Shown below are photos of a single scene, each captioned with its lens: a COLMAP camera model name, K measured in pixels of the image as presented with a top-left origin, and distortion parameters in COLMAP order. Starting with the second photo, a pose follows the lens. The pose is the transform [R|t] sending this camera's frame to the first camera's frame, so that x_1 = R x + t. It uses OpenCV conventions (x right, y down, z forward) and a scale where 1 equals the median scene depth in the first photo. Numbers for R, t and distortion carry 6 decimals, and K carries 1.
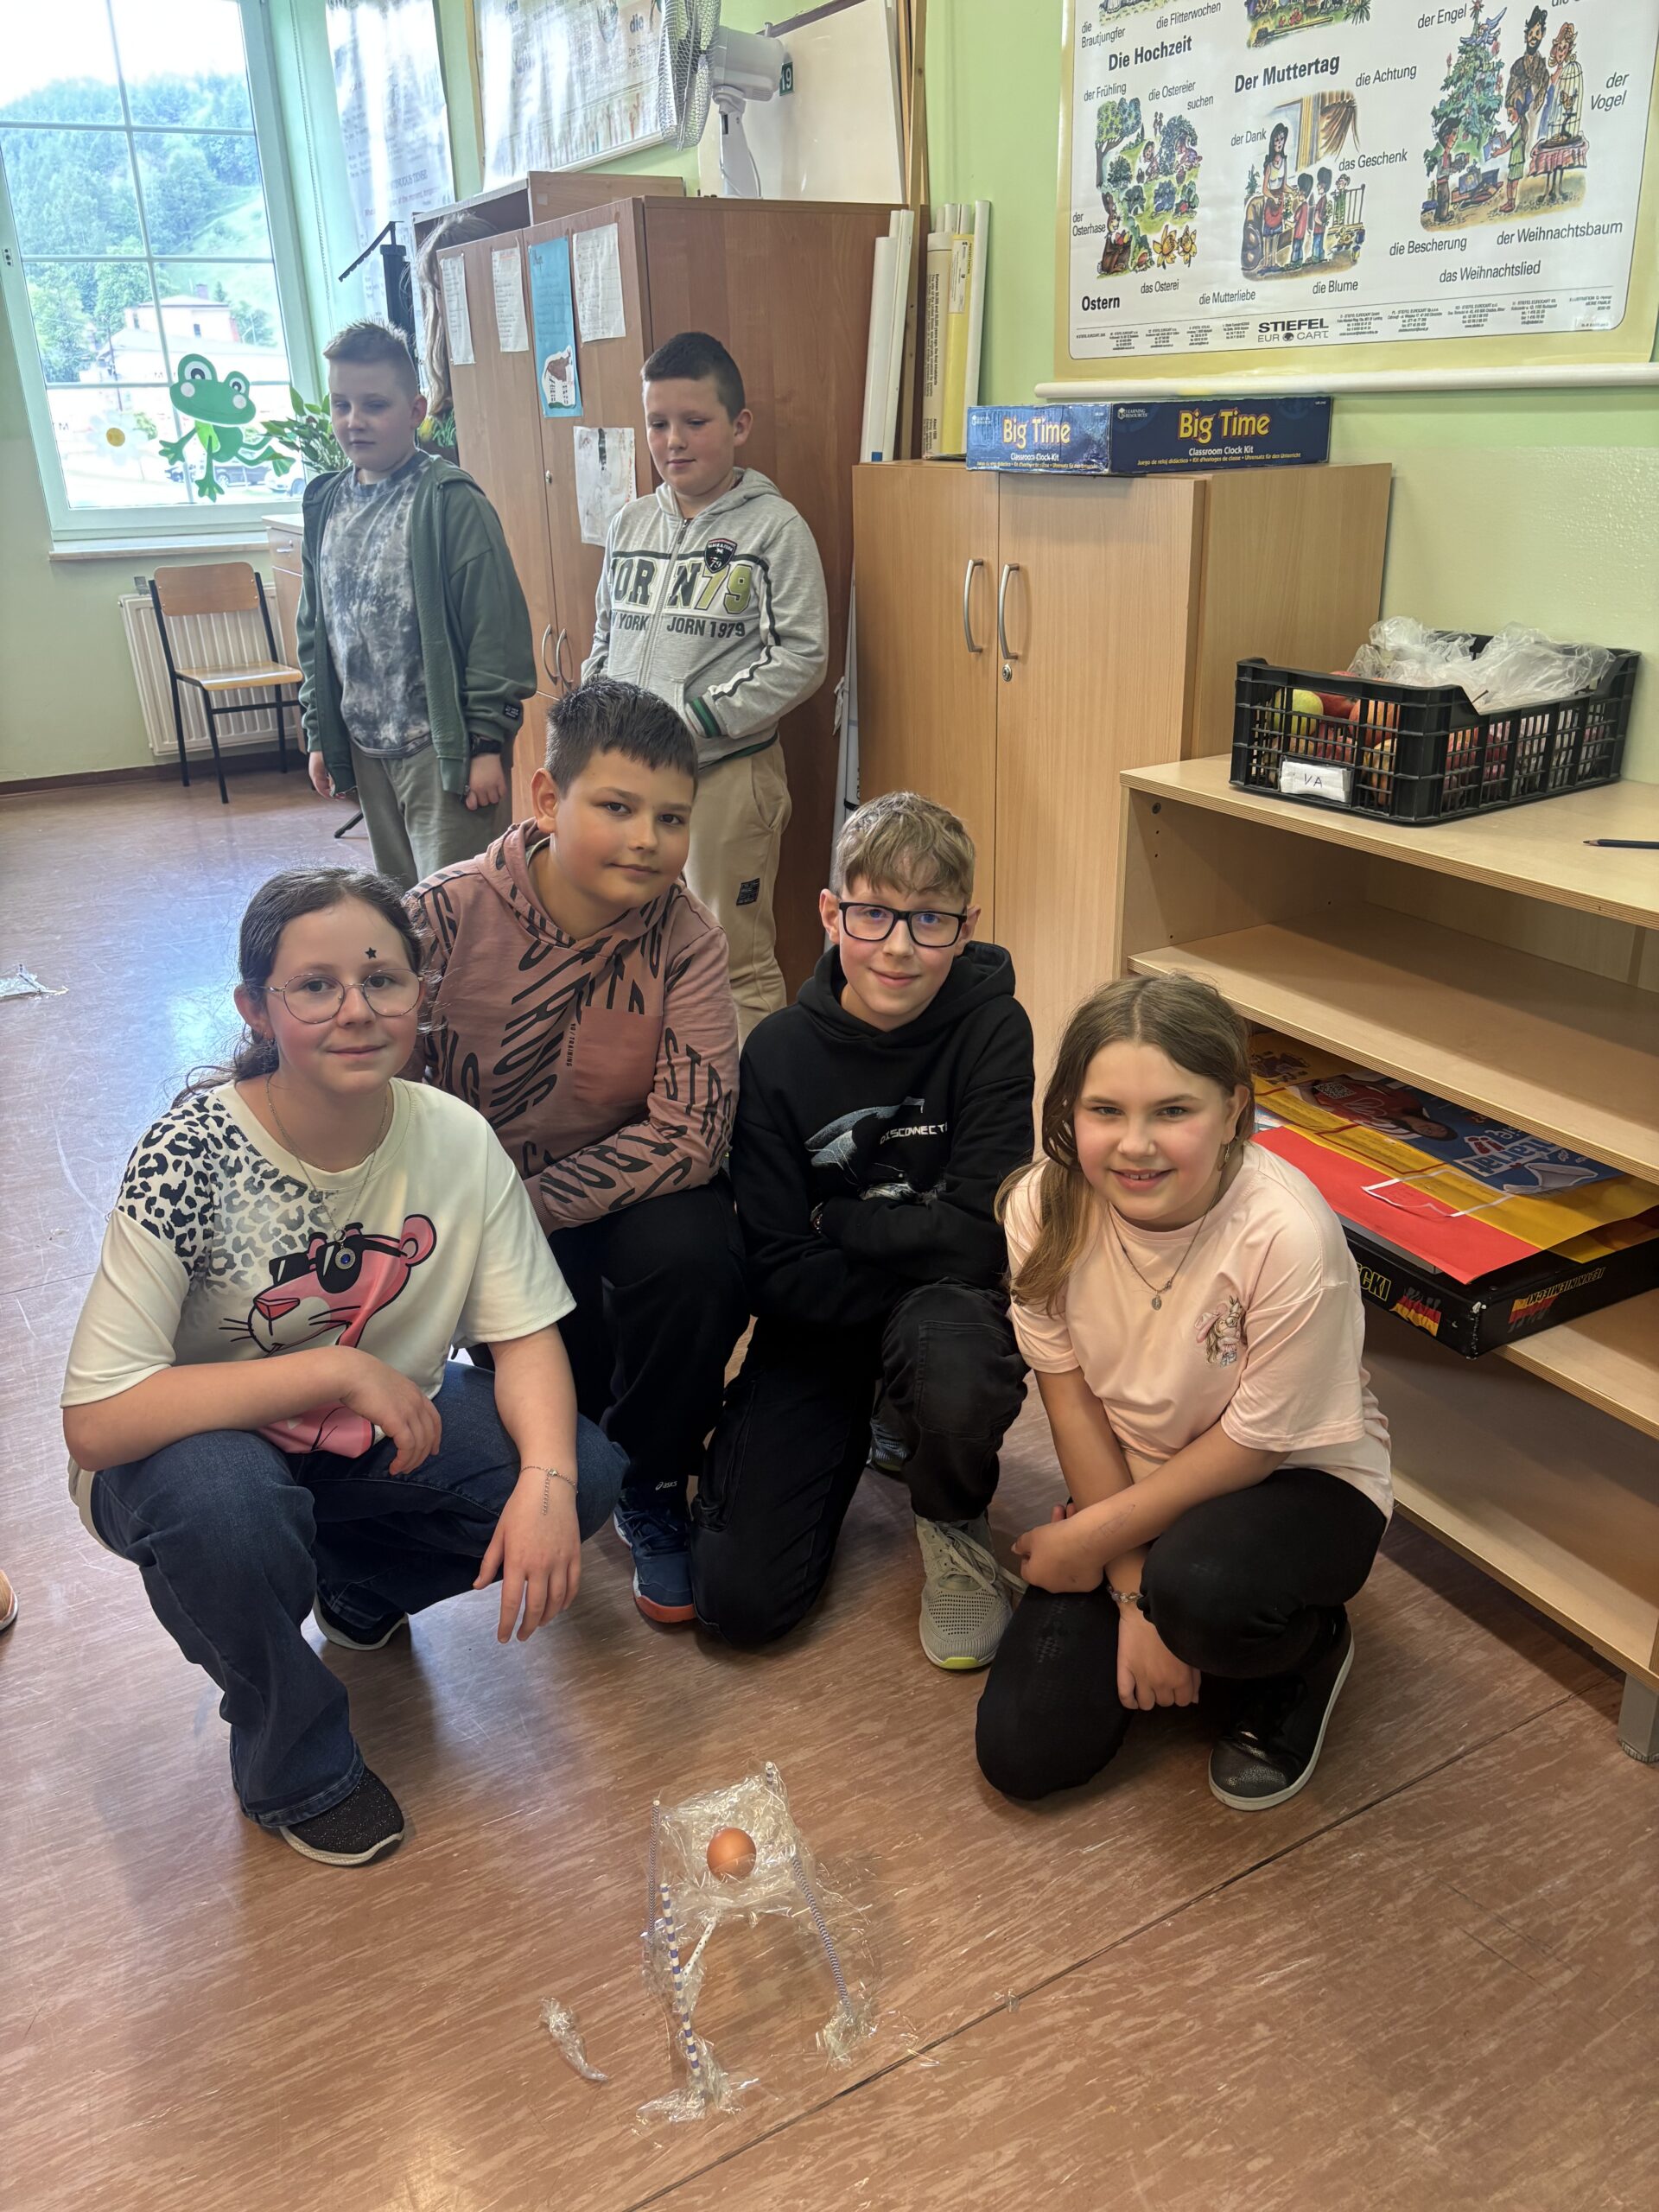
lens RADIAL K [[1698.5, 0, 871.8], [0, 1698.5, 1111.6], [0, 0, 1]] dist [0.061912, -0.070307]
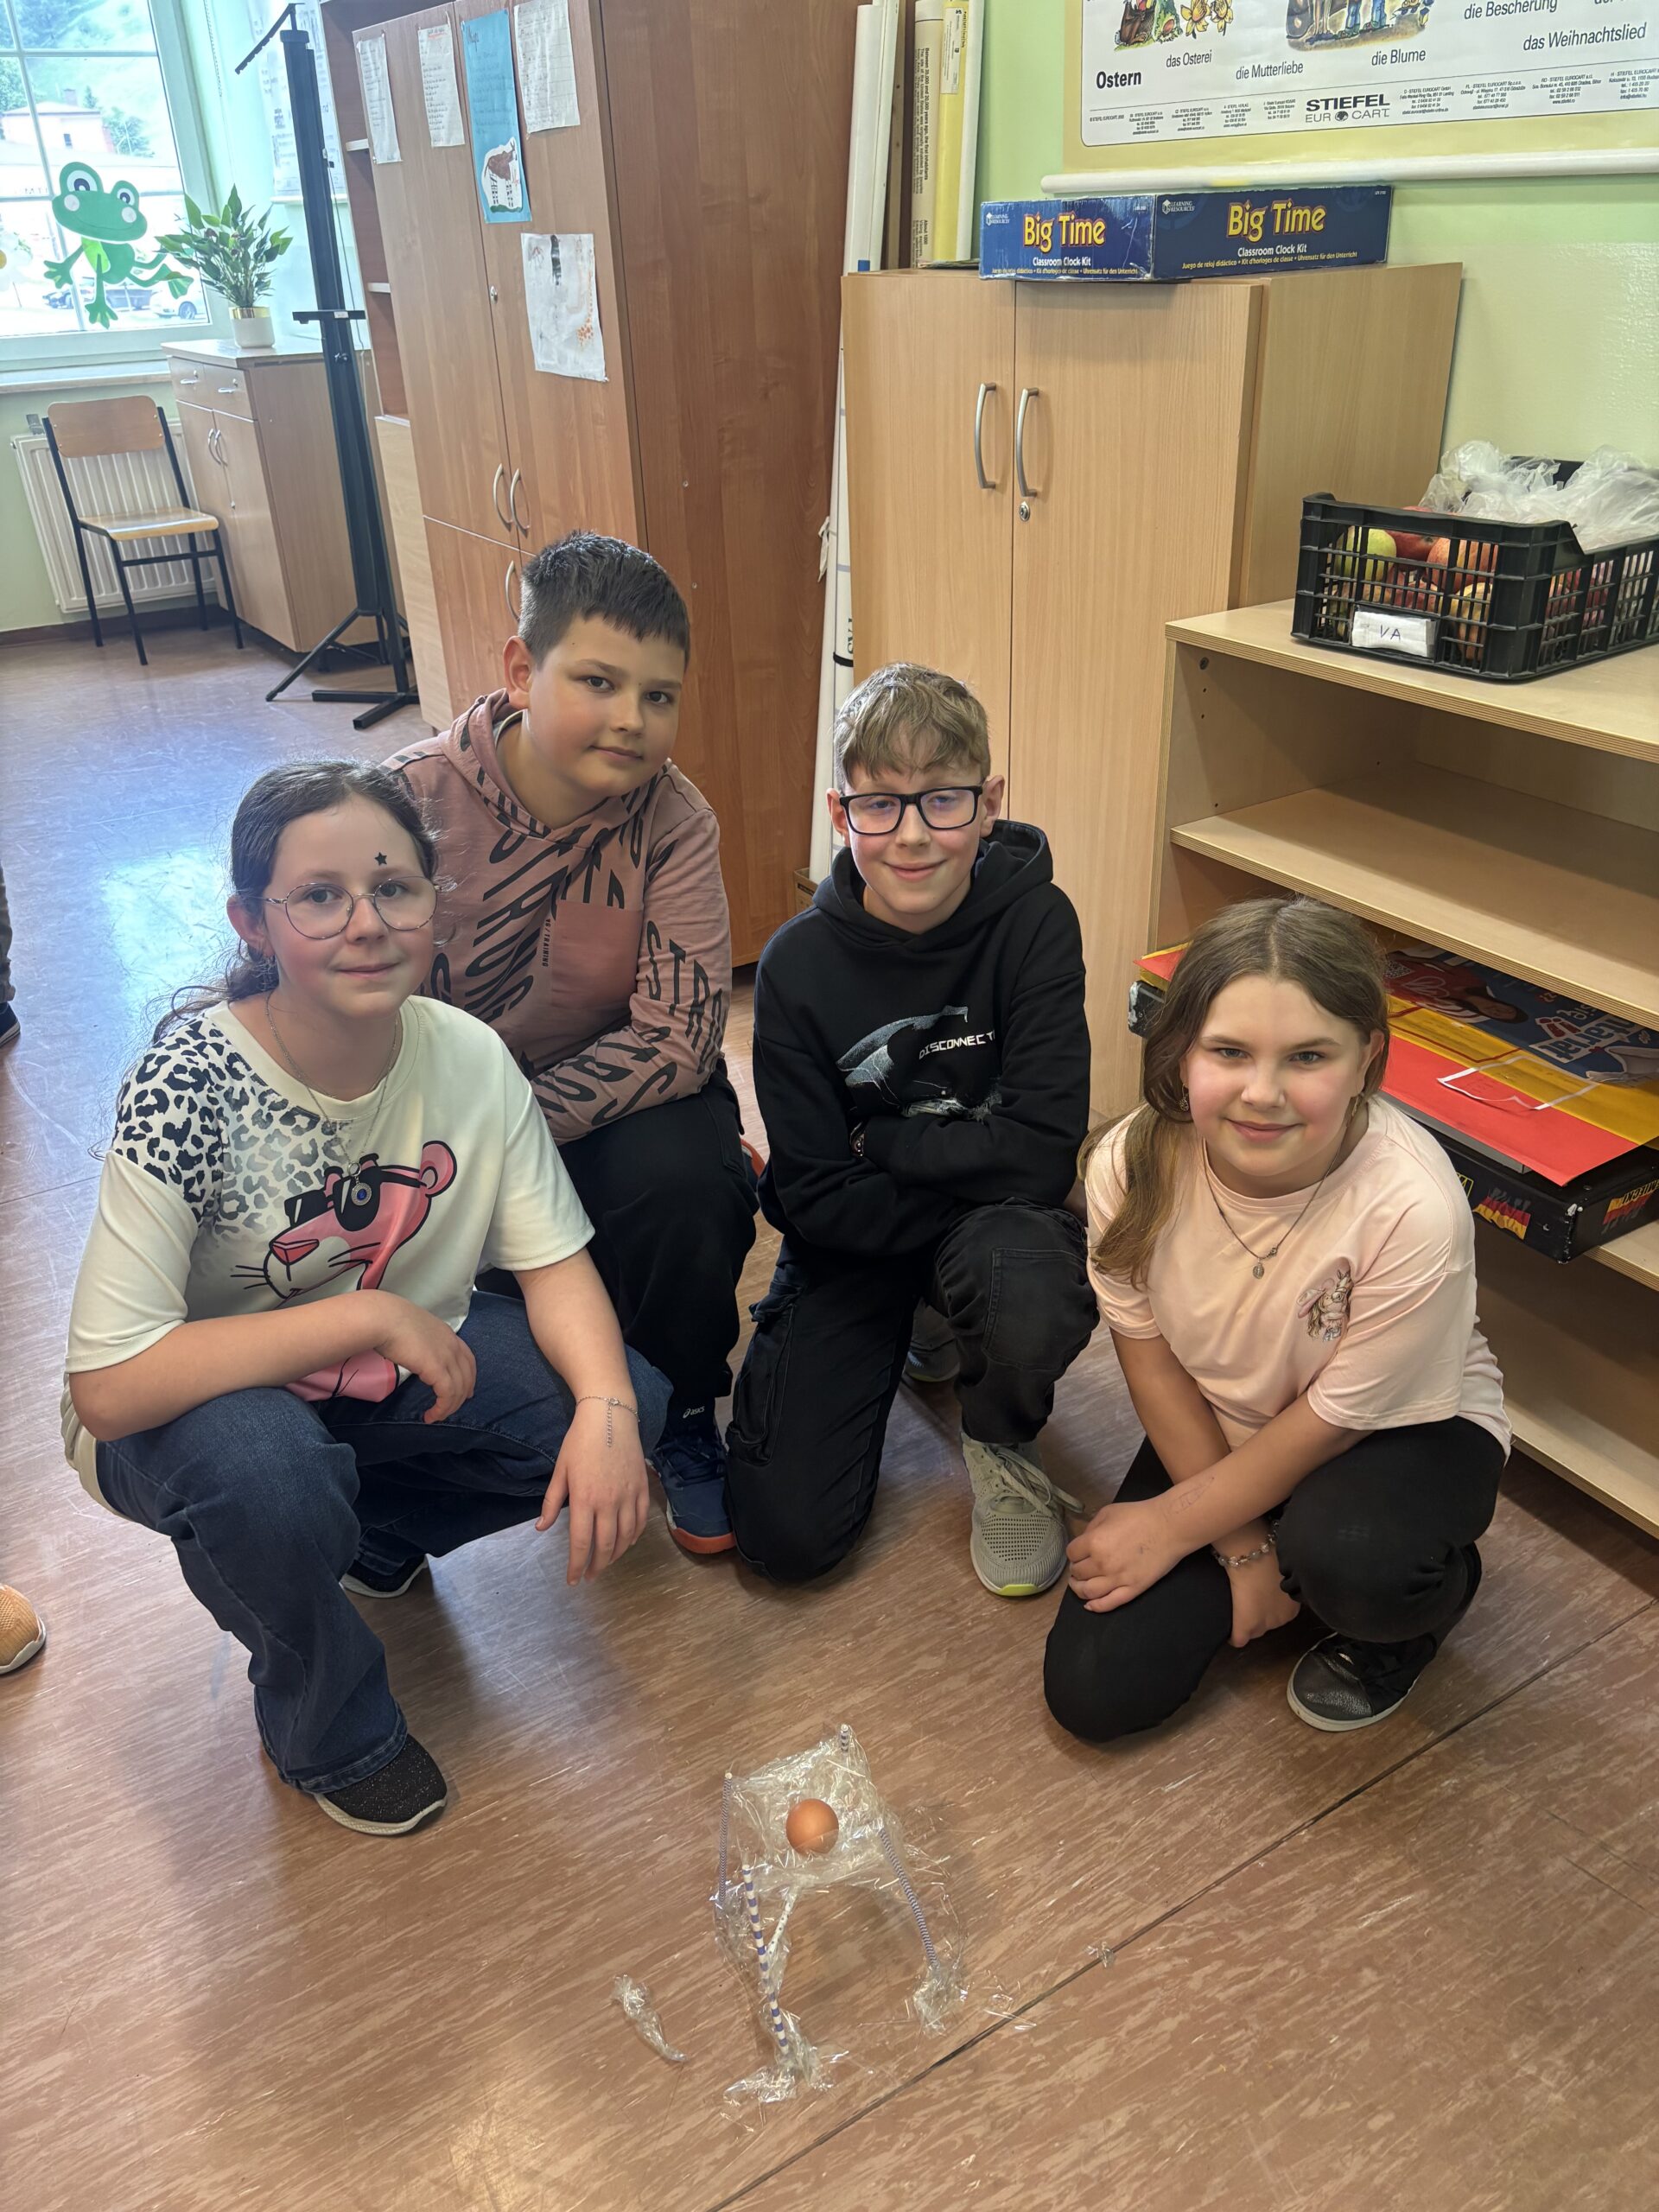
lens RADIAL K [[1695.4, 0, 880.6], [0, 1695.4, 1143.8], [0, 0, 1]] dist [0.088313, -0.110699]
pose [[0.998974, -0.030187, 0.033753, -0.047796], [0.026480, 0.994084, 0.105338, -0.026660], [-0.036733, -0.104336, 0.993864, 0.077004]]
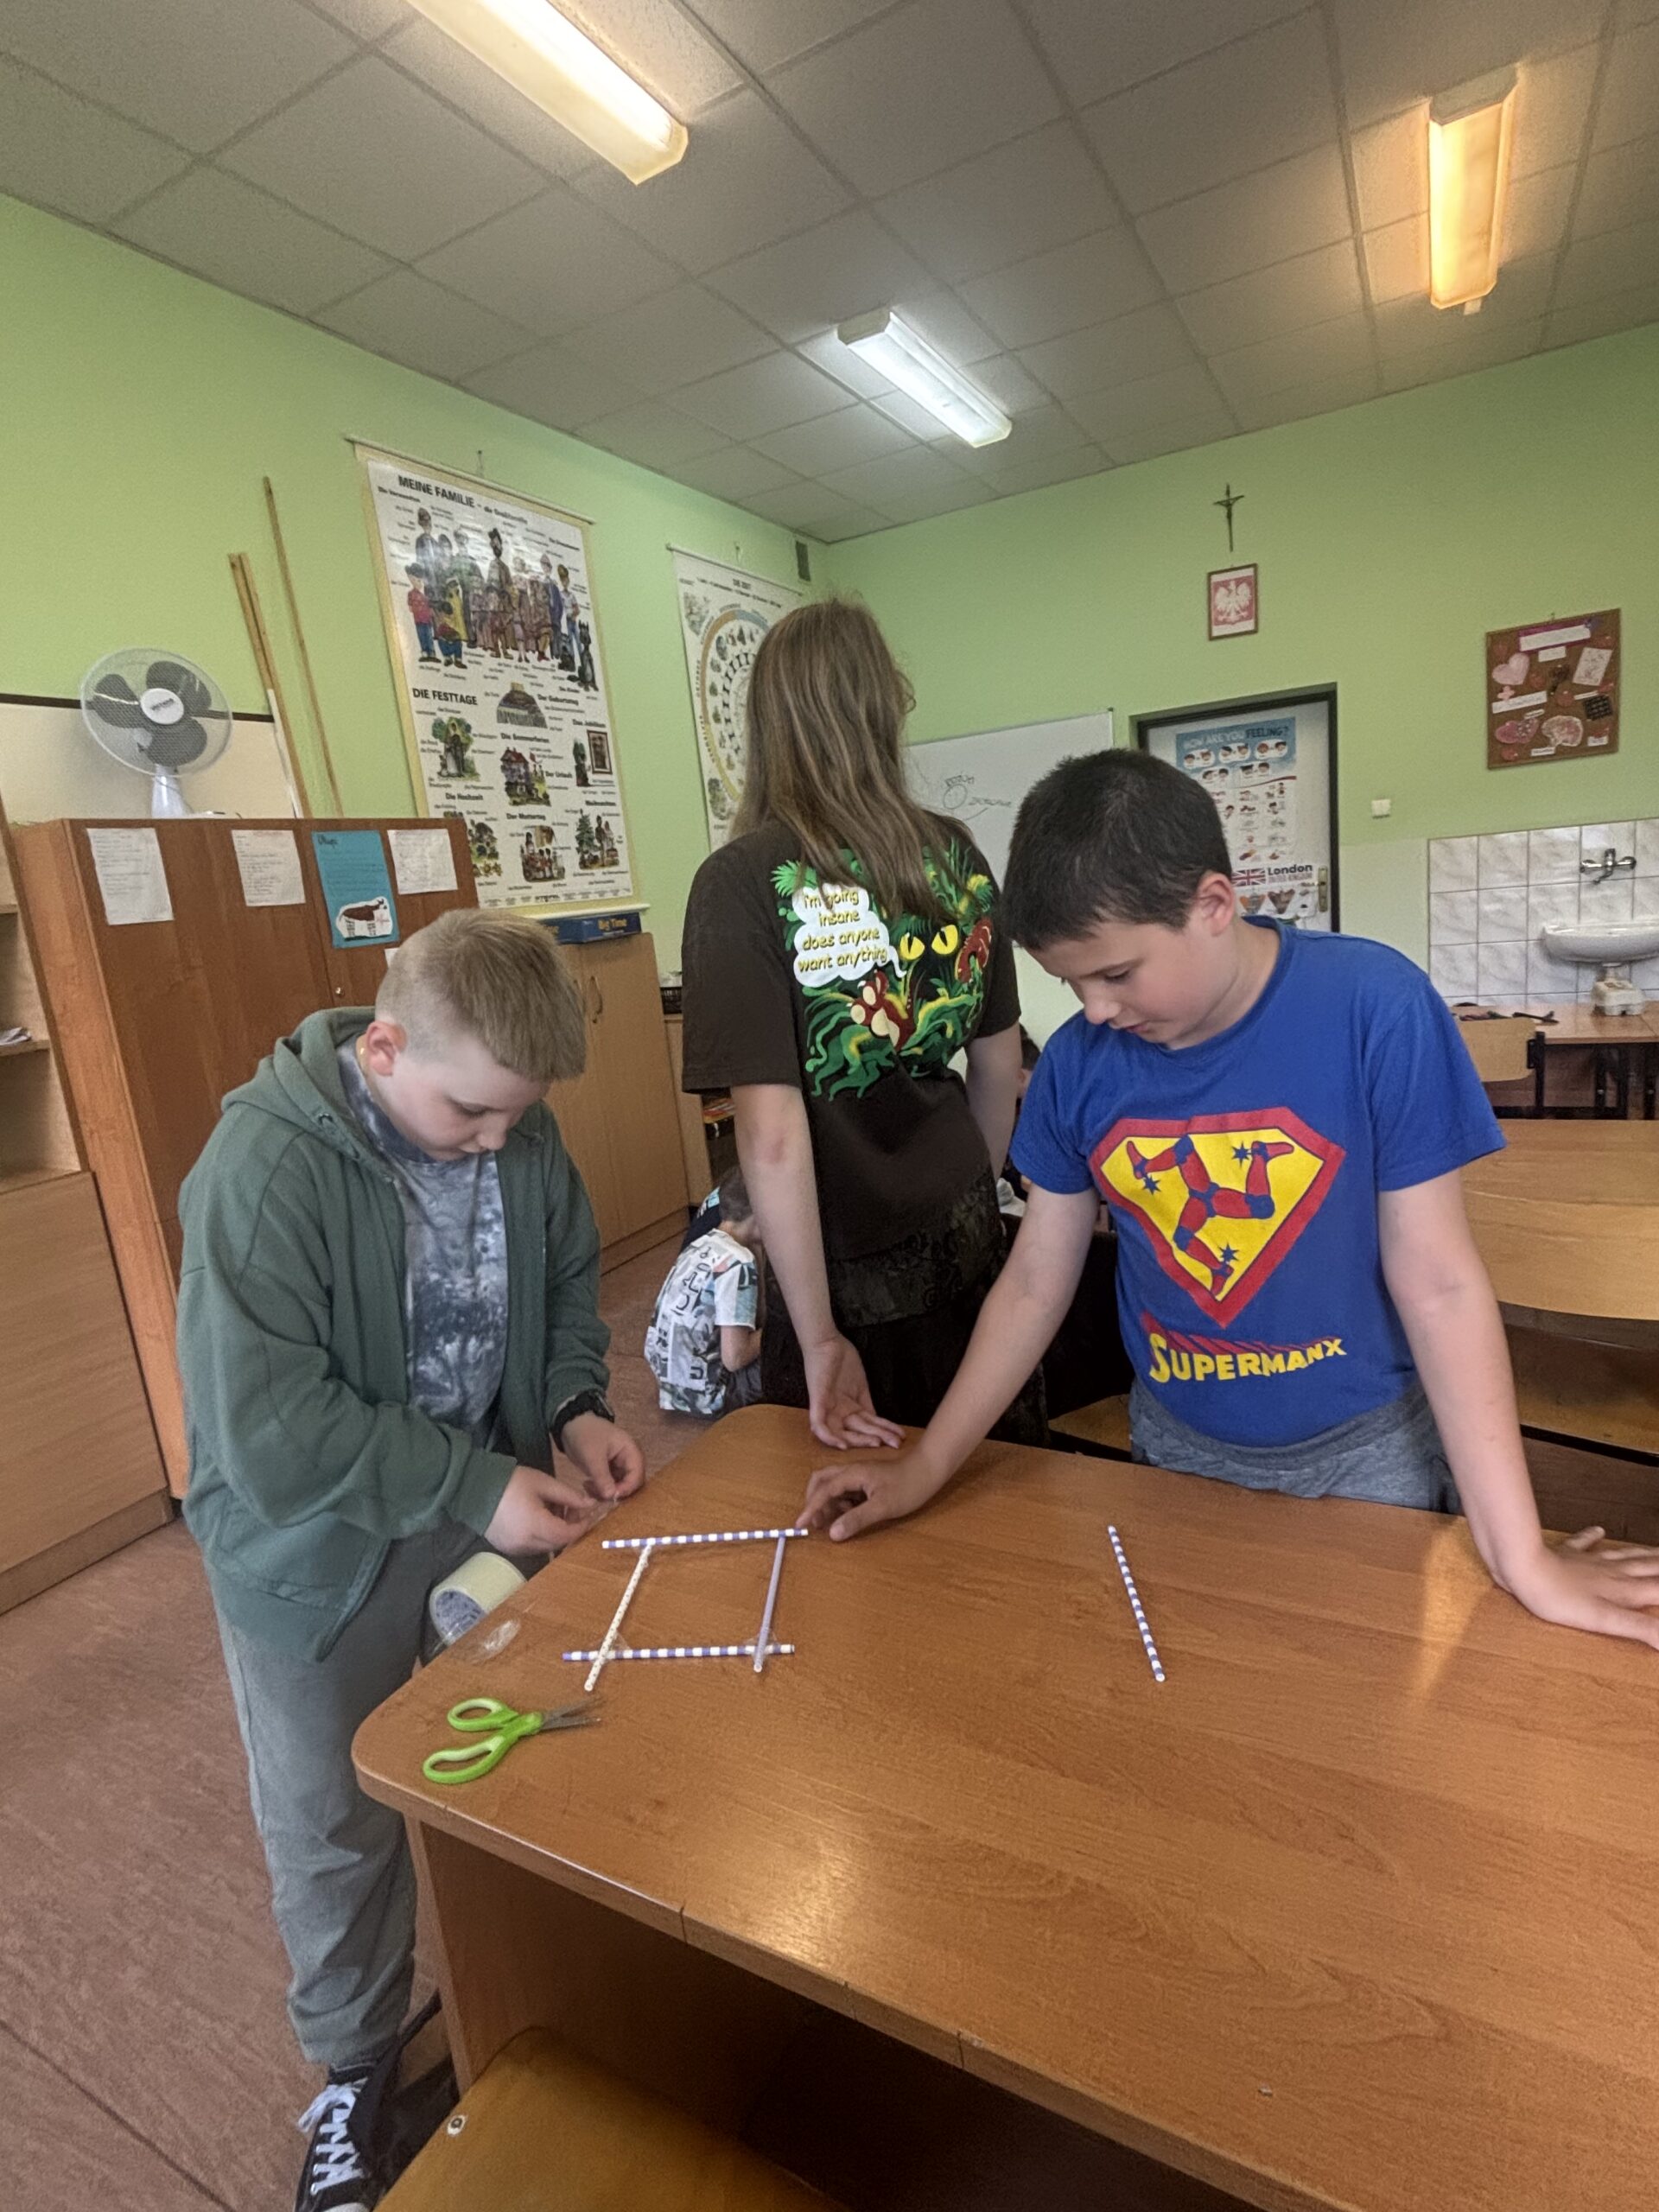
lens RADIAL K [[1098.6, 0, 829.5], [0, 1098.6, 1106.0], [0, 0, 1]] dist [0.000211, 0.001535]
pose [[-0.517330, -0.093134, 0.850703, -1.779601], [0.429818, 0.831310, 0.352392, -0.694348], [-0.740018, 0.547950, -0.390031, 1.765005]]
